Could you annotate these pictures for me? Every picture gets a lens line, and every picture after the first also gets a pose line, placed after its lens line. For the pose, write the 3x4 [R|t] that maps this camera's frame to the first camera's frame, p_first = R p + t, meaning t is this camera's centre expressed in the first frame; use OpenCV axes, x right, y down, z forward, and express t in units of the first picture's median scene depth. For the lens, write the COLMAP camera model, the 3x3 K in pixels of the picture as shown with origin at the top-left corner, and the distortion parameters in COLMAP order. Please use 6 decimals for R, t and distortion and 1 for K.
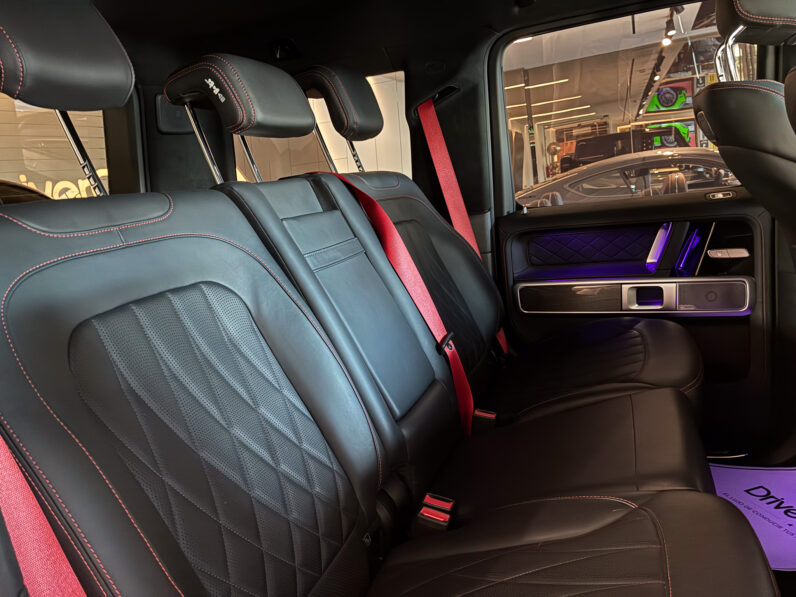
lens RADIAL K [[610.8, 0, 400.4], [0, 610.8, 295.0], [0, 0, 1]] dist [0.049058, -0.074734]
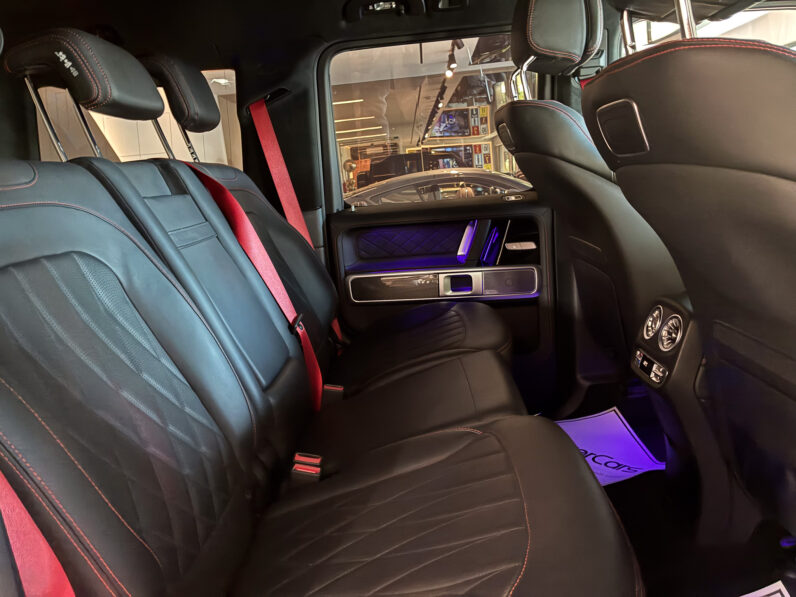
lens RADIAL K [[610.8, 0, 400.4], [0, 610.8, 295.0], [0, 0, 1]] dist [0.049058, -0.074734]
pose [[0.946140, -0.020679, 0.323096, -0.081977], [0.028915, 0.999367, -0.020711, 0.047003], [-0.322464, 0.028938, 0.946139, -0.058233]]
